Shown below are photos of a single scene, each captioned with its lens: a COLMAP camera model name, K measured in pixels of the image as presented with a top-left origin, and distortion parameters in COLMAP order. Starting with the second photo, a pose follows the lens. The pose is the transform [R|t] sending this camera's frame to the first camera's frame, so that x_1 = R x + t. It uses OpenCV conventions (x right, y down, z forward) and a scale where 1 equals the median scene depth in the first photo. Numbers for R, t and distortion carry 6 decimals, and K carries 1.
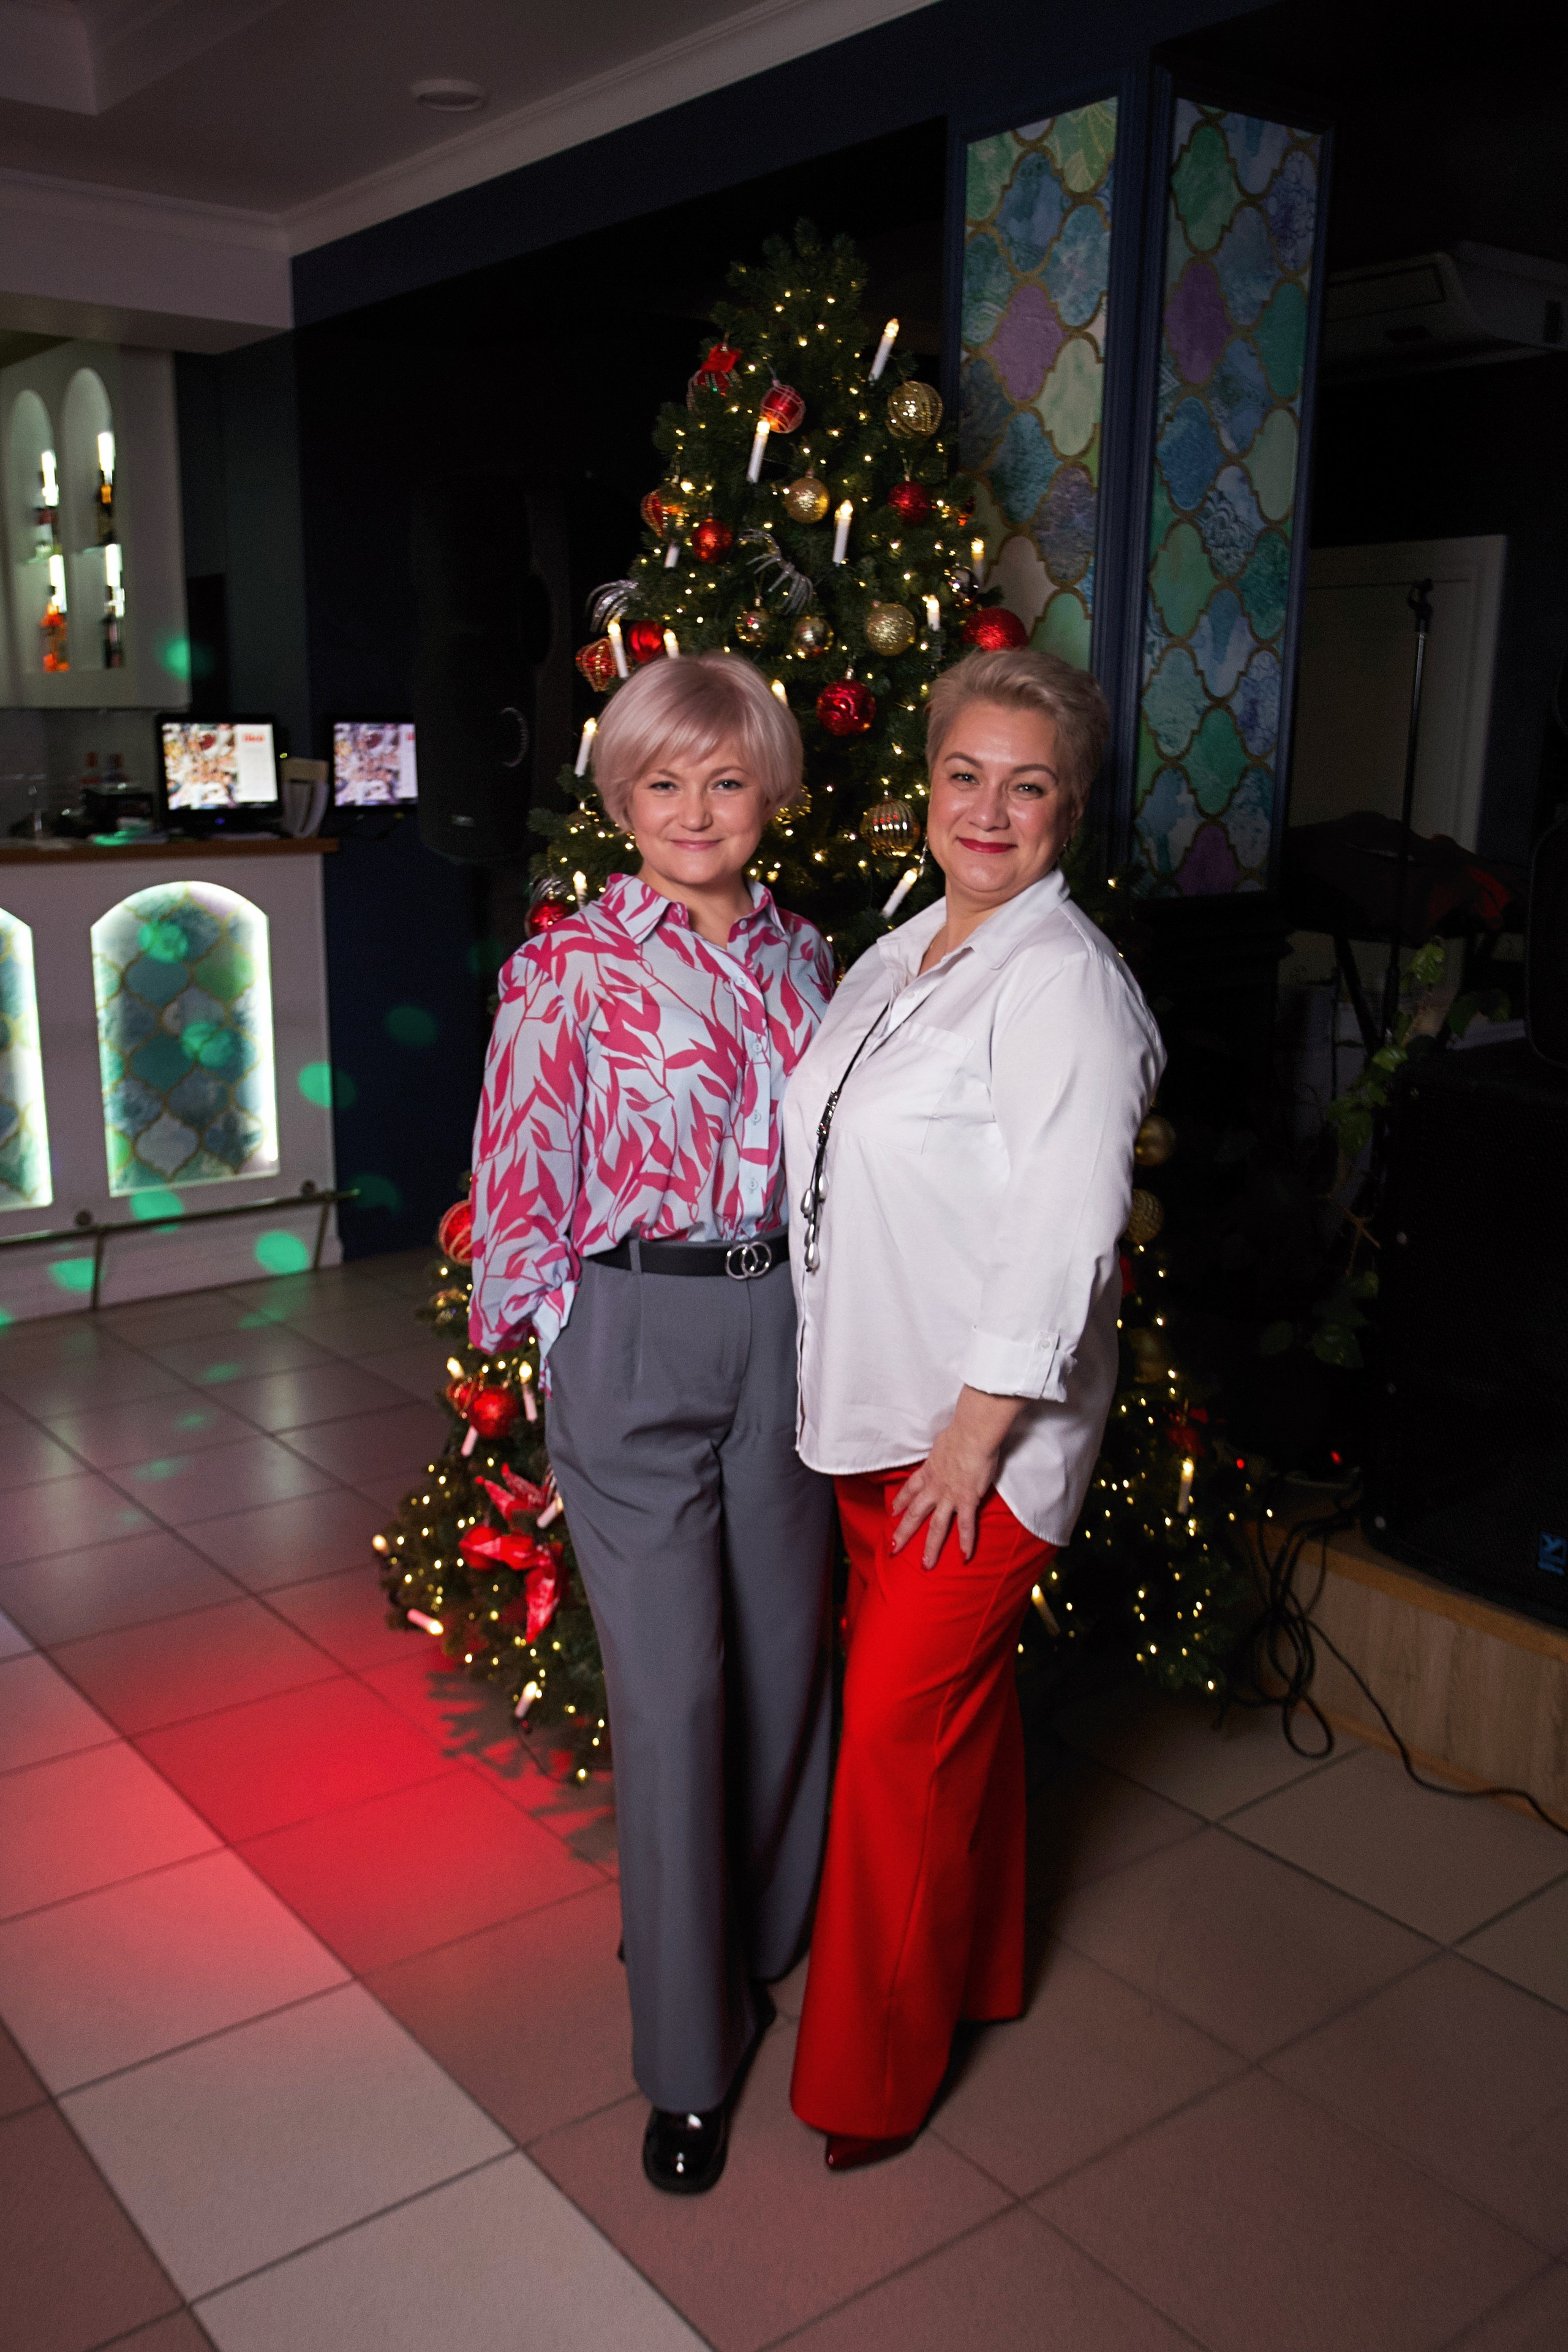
lens RADIAL K [[2060.7, 0, 730.1], [0, 2060.7, 1243.0], [0, 0, 1]] dist [-0.030044, 0.082962]
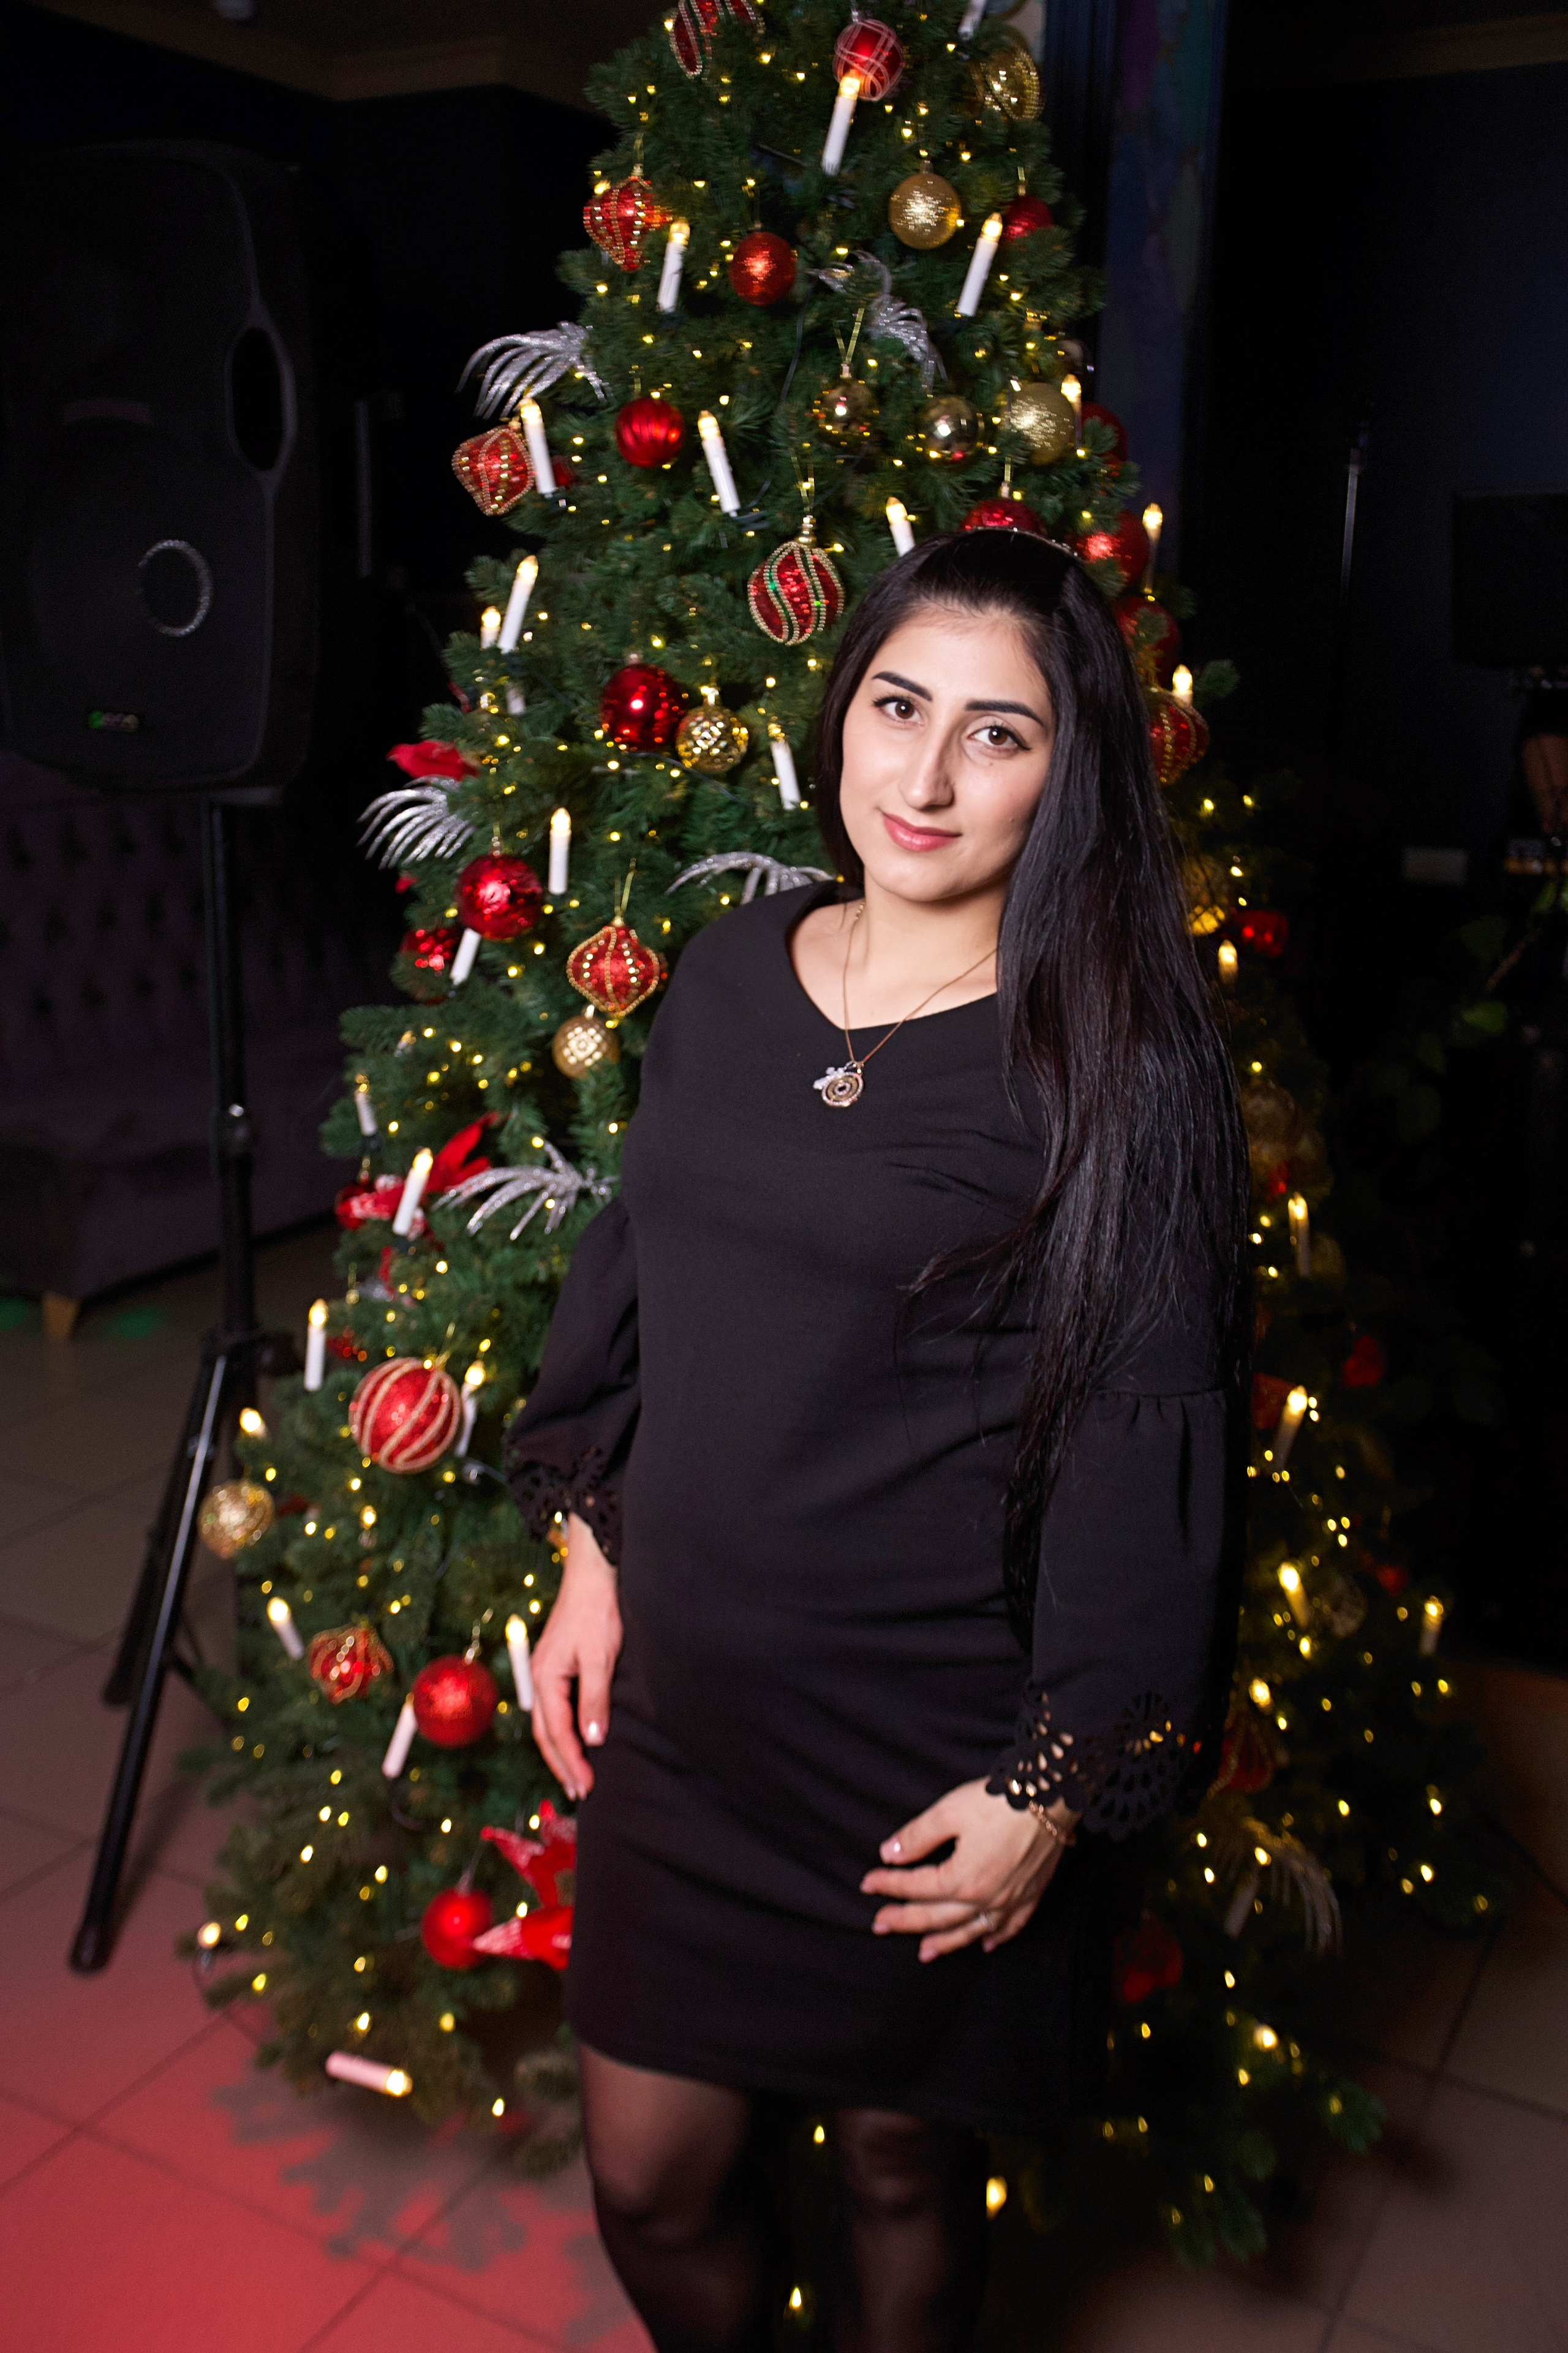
lens RADIAL K [[2243.1, 0, 781.1], [0, 2243.1, 1157.1], [0, 0, 1]] dist [-0.003890, 0.098500]
pose [[0.913172, -0.091454, 0.397180, -0.240112], [0.091095, 0.995645, 0.019814, -0.071945], [-0.397263, 0.018088, 0.917527, 0.310429]]
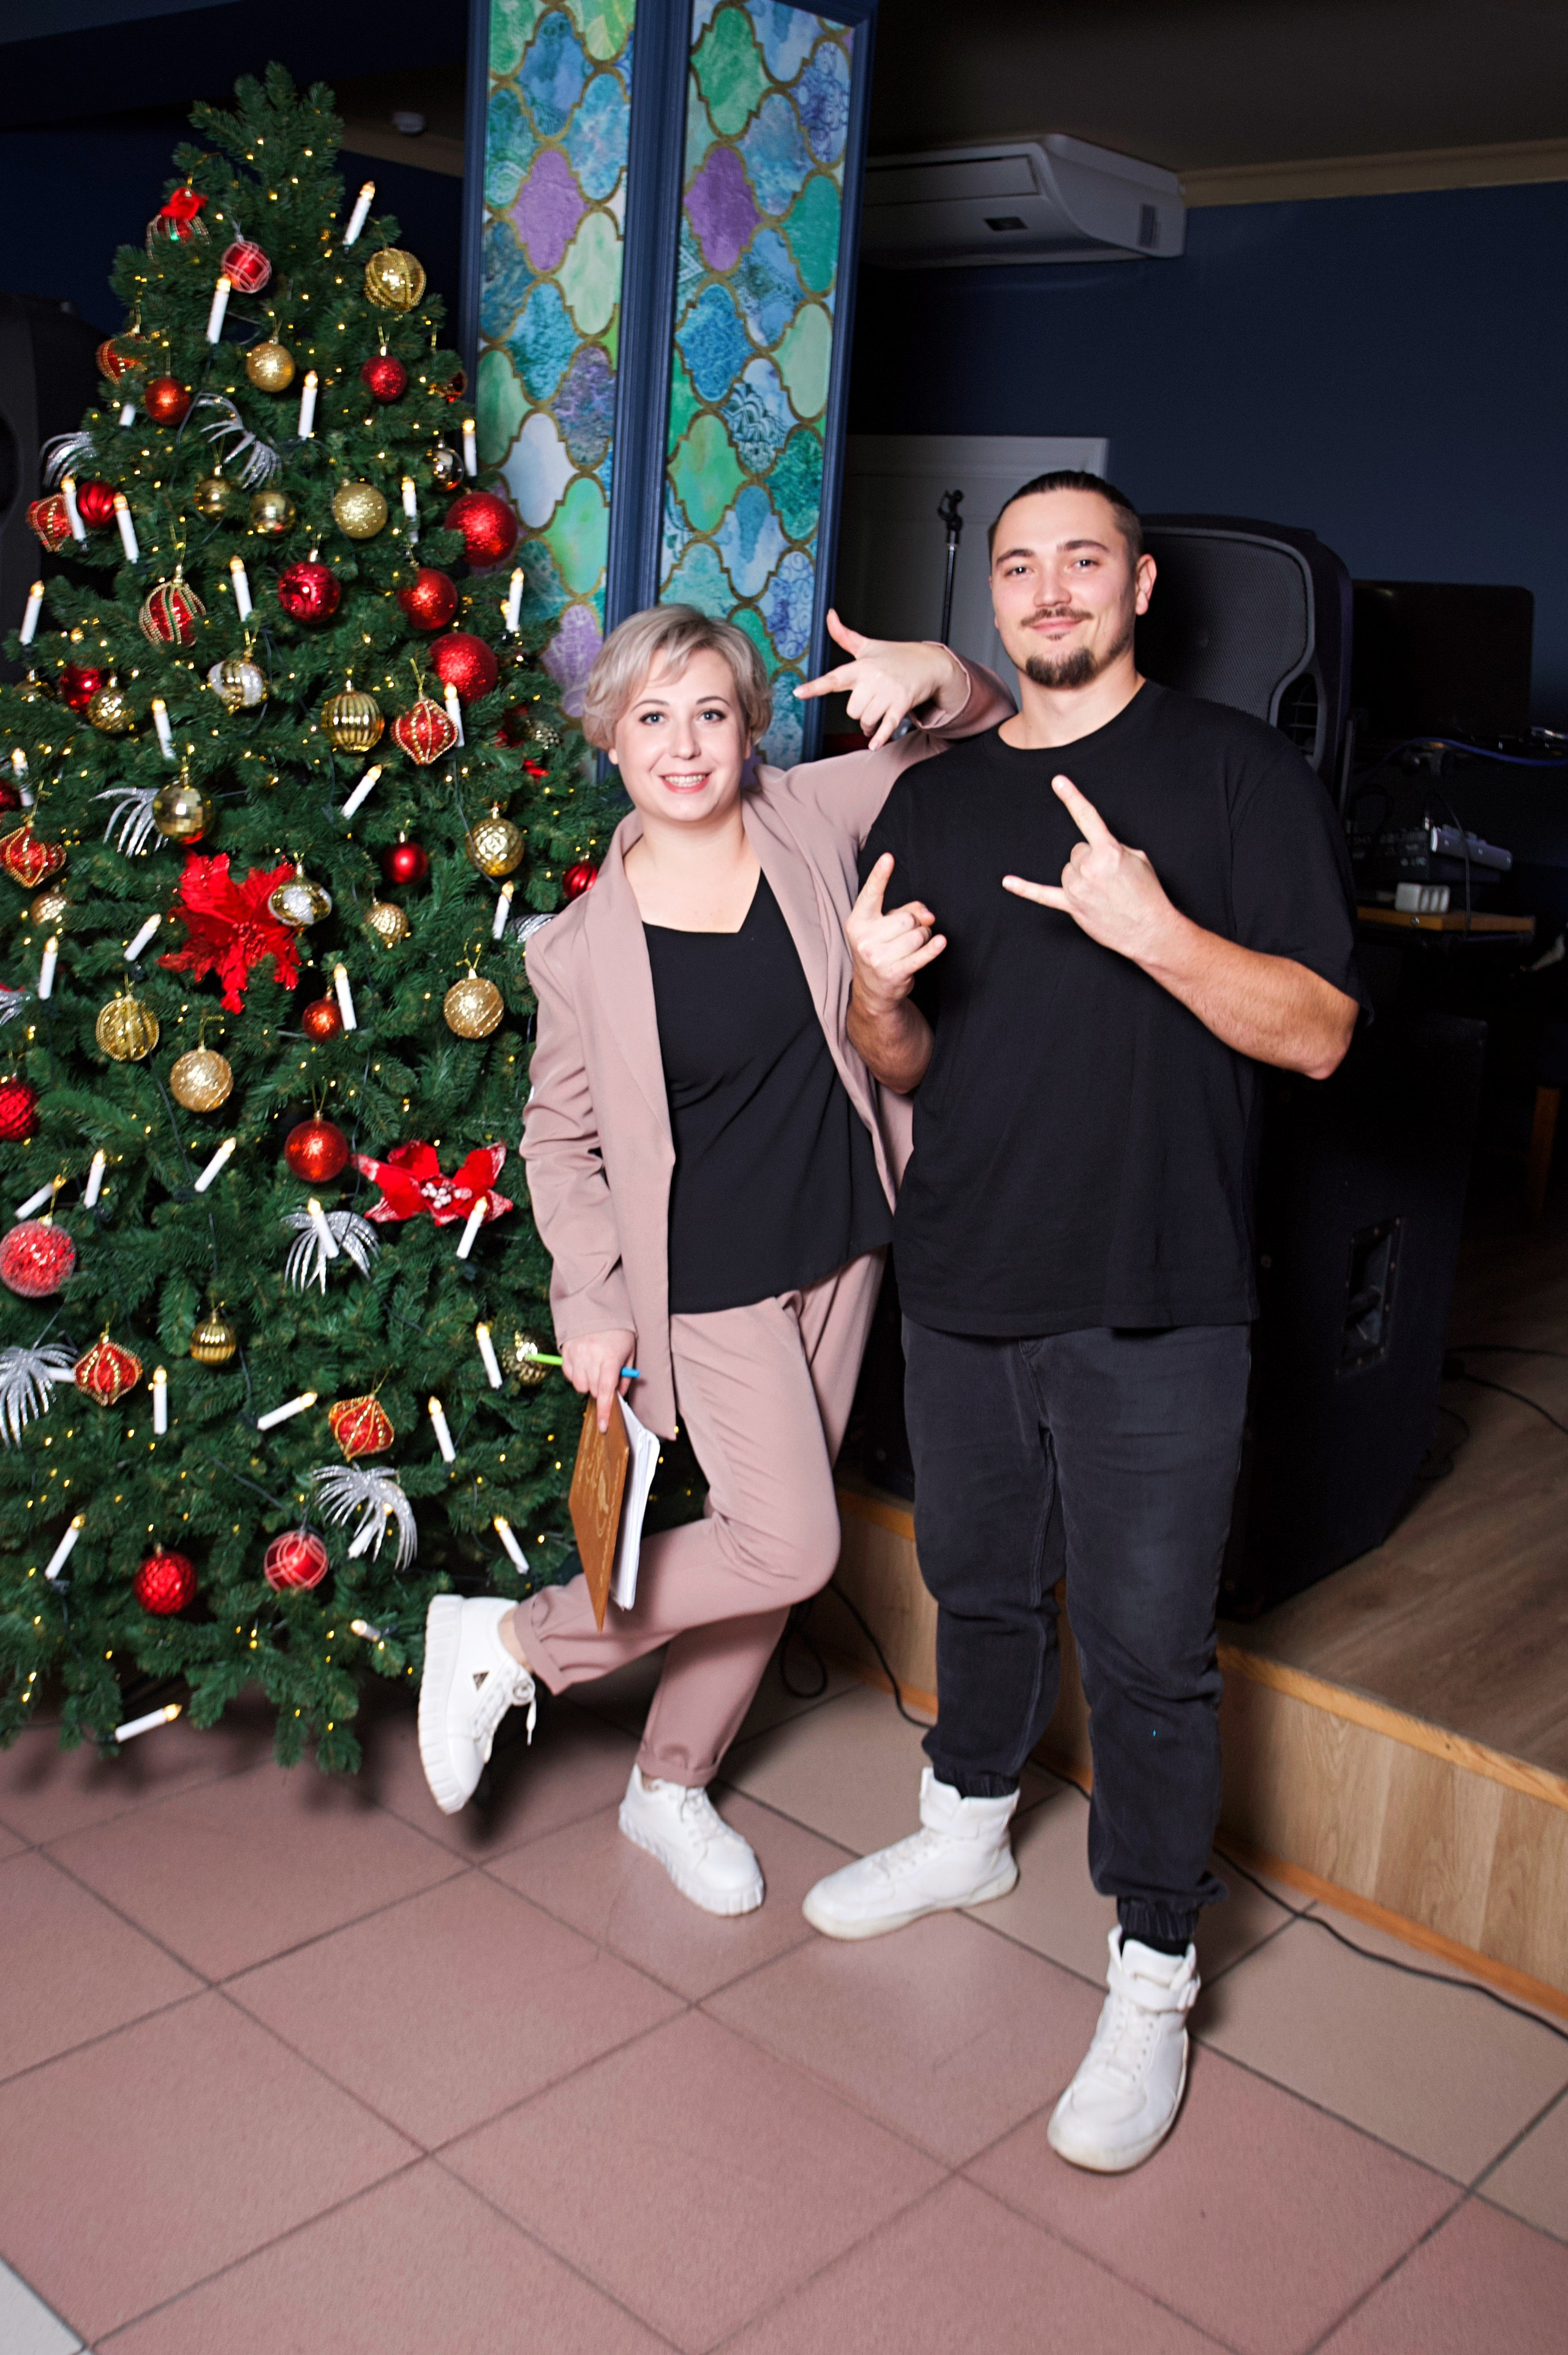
lens RADIAL K [[2299.7, 0, 796.5], [0, 2299.7, 1155.7], [0, 0, 1]] dist [-0.022203, 0.091626]
pose [[0.981808, 0.018638, 0.188958, 0.065025], [-0.018491, 0.999826, -0.002537, -0.002105], [-0.188972, -0.001004, 0.981982, -0.061513]]
